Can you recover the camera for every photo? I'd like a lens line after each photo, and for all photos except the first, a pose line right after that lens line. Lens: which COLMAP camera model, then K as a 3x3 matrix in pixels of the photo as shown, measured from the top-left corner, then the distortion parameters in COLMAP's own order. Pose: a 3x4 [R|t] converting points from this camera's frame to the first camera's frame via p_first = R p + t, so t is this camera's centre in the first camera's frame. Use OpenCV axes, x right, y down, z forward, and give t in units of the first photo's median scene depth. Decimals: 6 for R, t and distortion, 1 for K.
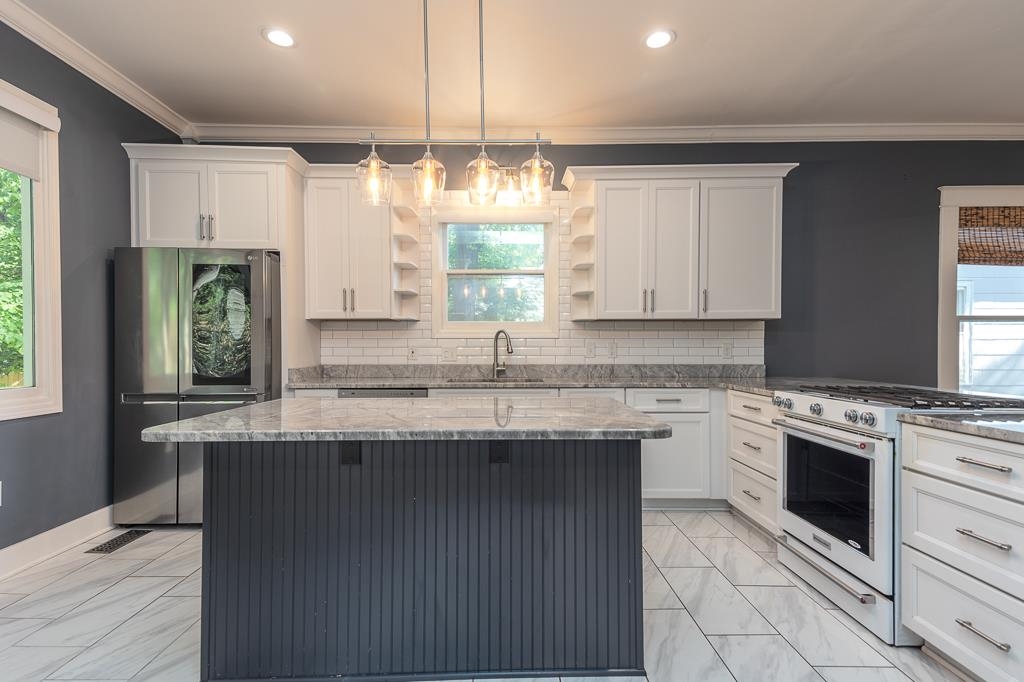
lens RADIAL K [[498.0, 0, 550.2], [0, 498.0, 344.3], [0, 0, 1]] dist [0.040032, -0.000572]
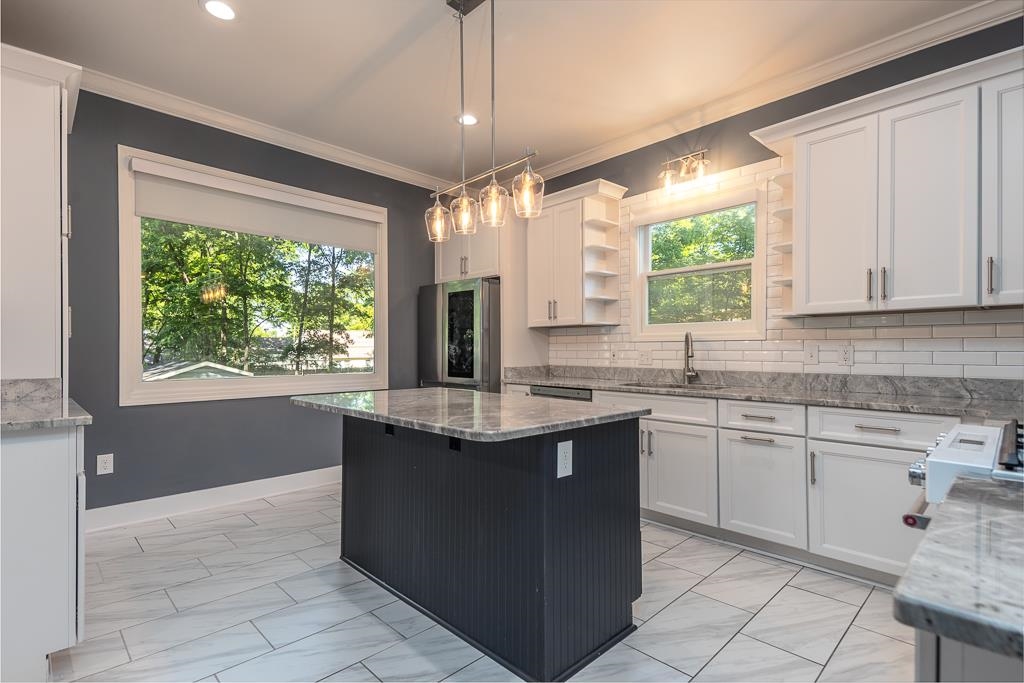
lens RADIAL K [[511.1, 0, 507.8], [0, 511.1, 343.4], [0, 0, 1]] dist [0.036687, -0.000310]
pose [[0.667187, -0.009357, -0.744832, 0.383026], [0.002882, 0.999946, -0.009980, 0.000807], [0.744885, 0.004512, 0.667178, 0.124221]]
